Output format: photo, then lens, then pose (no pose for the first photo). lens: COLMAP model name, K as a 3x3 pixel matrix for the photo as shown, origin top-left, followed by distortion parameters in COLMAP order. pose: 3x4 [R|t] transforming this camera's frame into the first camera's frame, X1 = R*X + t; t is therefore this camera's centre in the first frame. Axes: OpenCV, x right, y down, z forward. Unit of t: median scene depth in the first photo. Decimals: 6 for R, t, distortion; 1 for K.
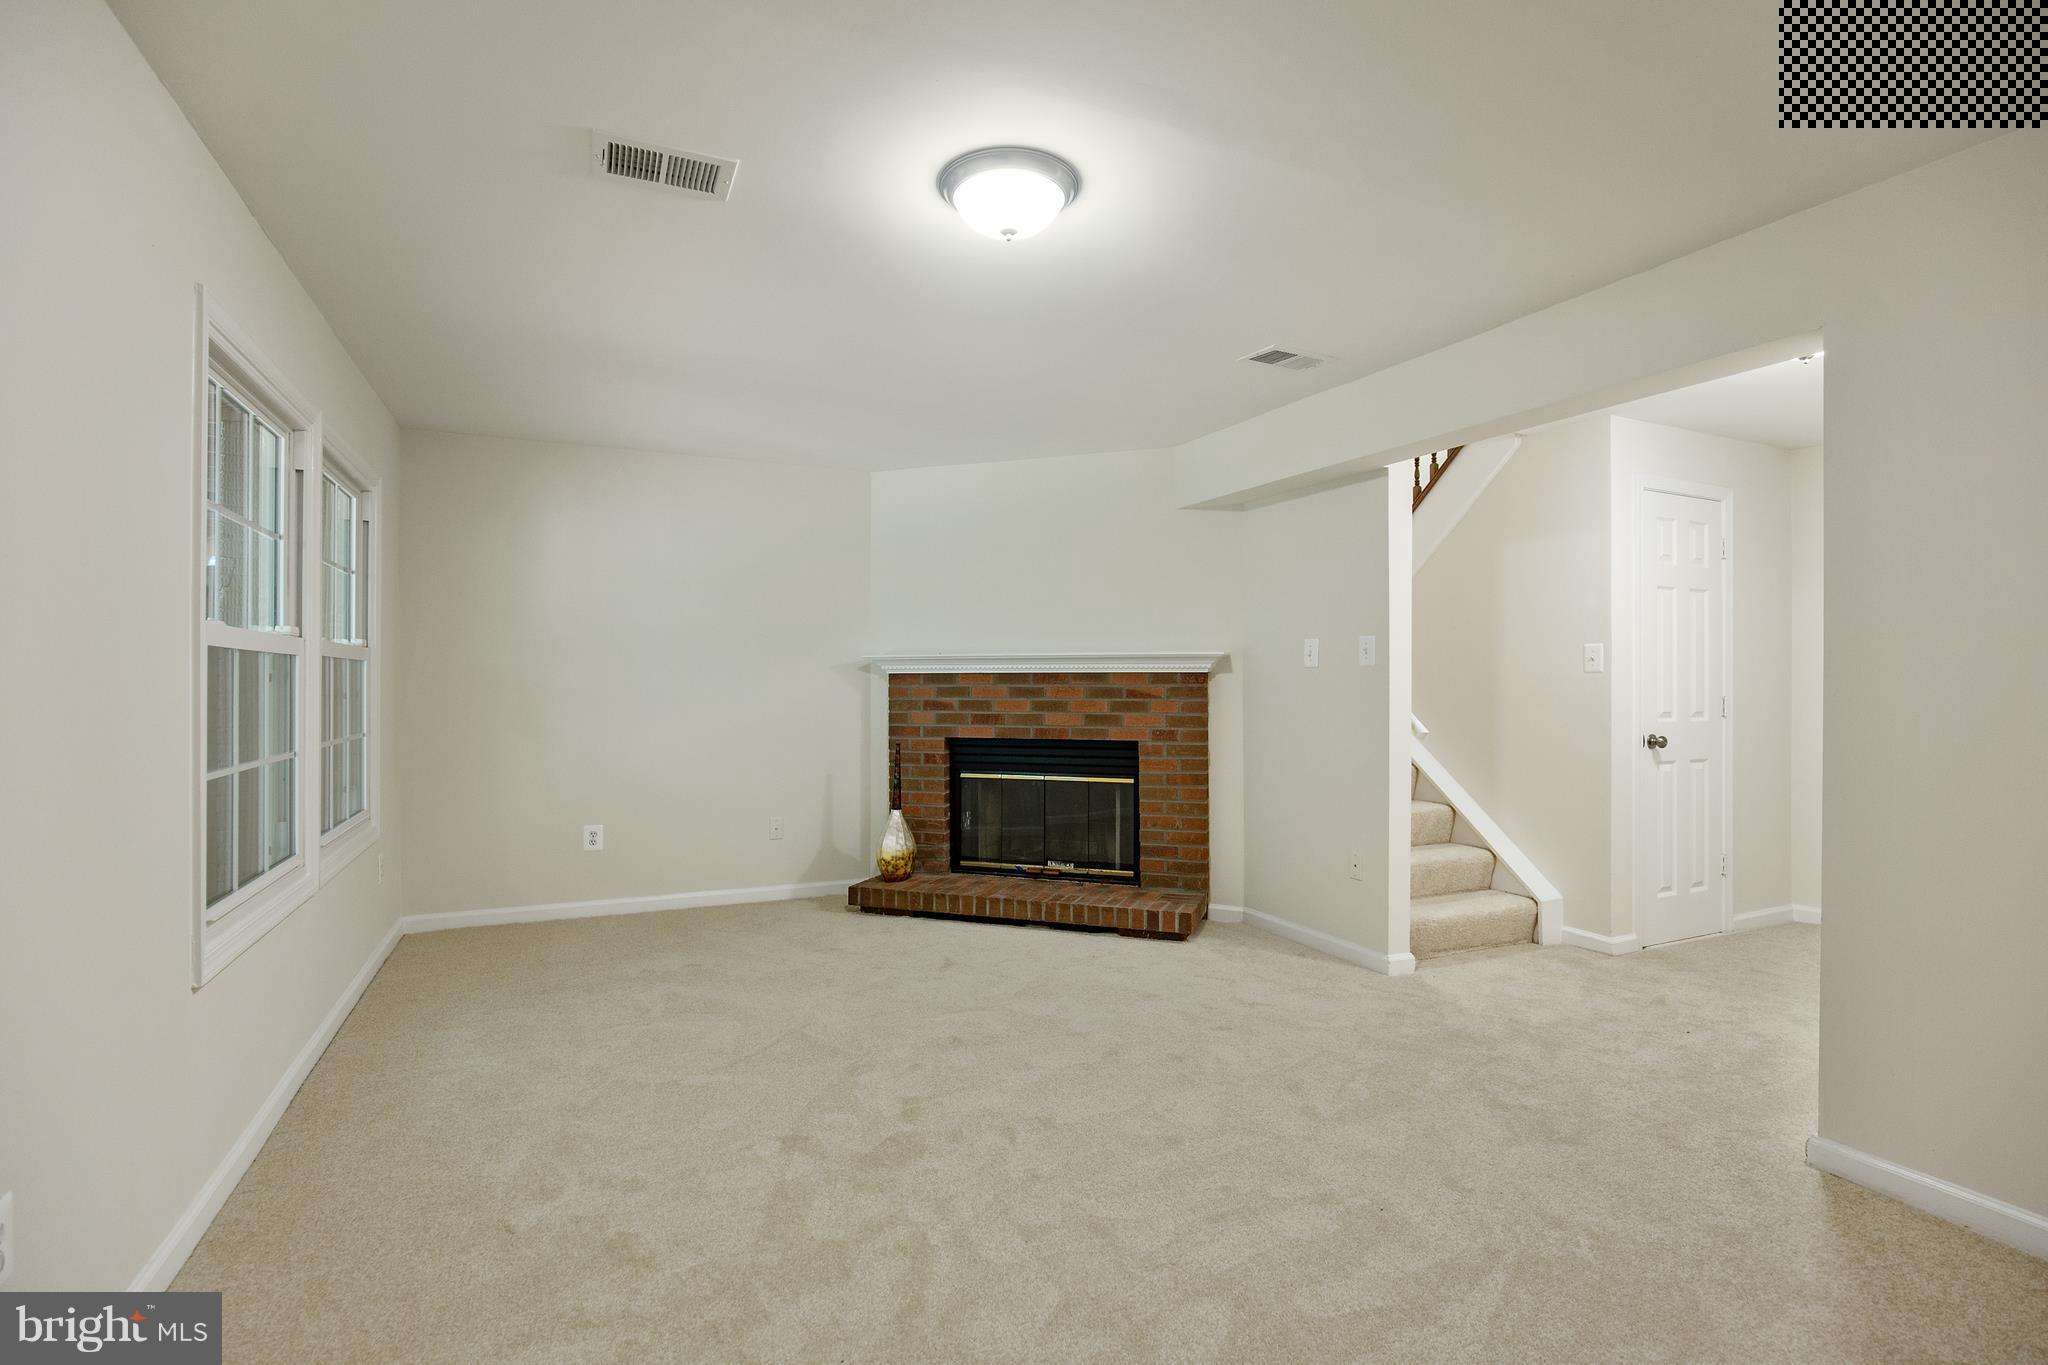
lens RADIAL K [[956.2, 0, 1018.9], [0, 956.2, 684.2], [0, 0, 1]] dist [-0.009960, 0.002267]
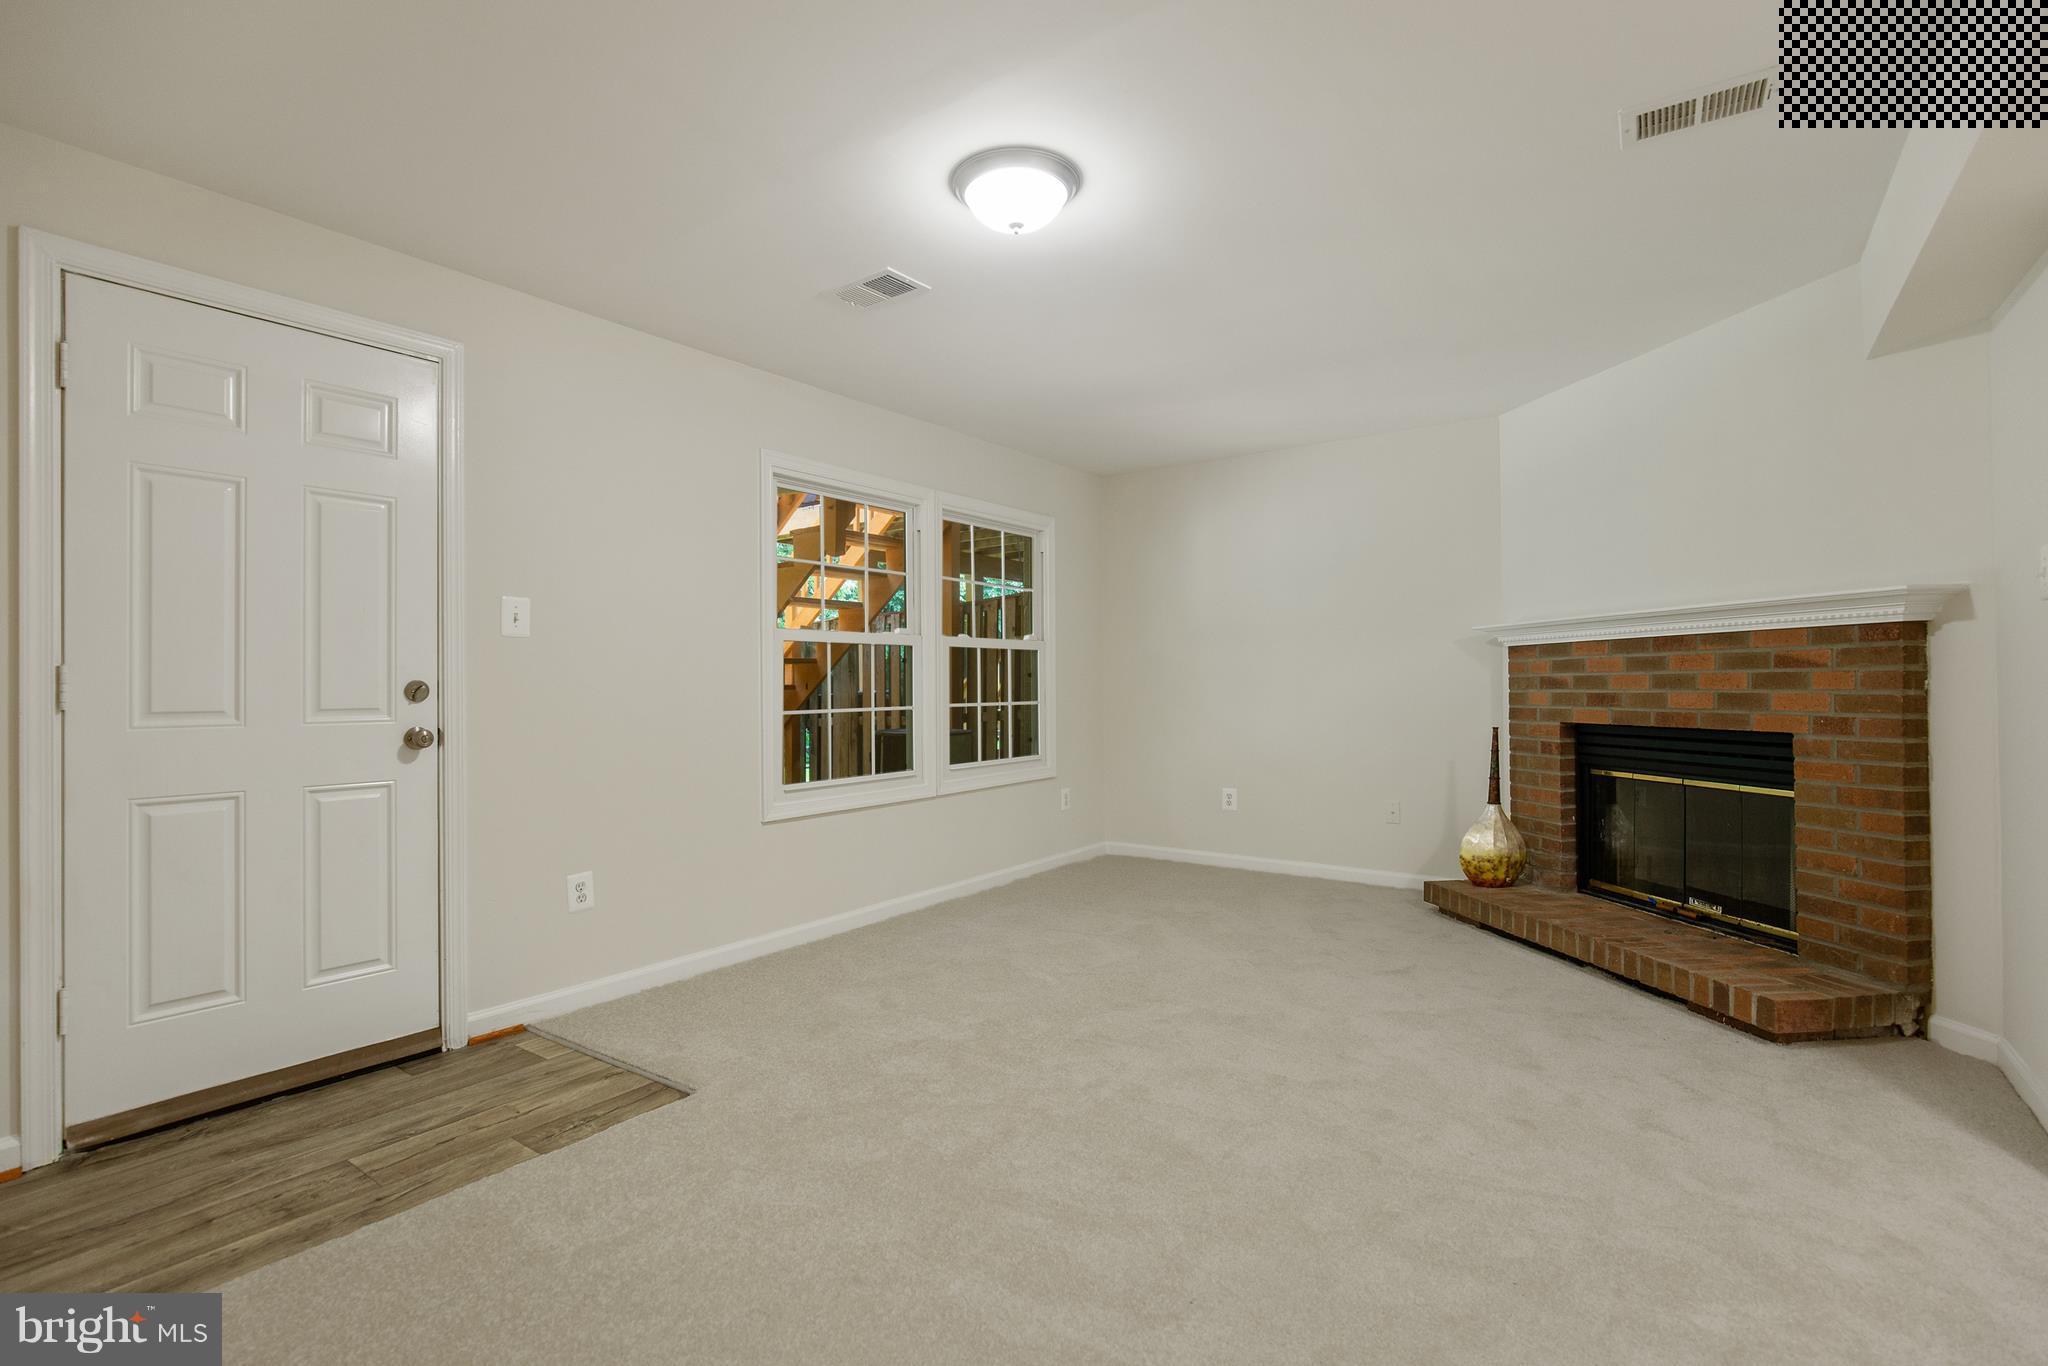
lens RADIAL K [[956.2, 0, 1023.7], [0, 956.2, 680.8], [0, 0, 1]] dist [-0.009960, 0.002267]
pose [[0.481611, -0.009575, -0.876333, 0.433693], [0.007921, 0.999947, -0.006573, 0.023465], [0.876349, -0.003776, 0.481661, 0.224301]]
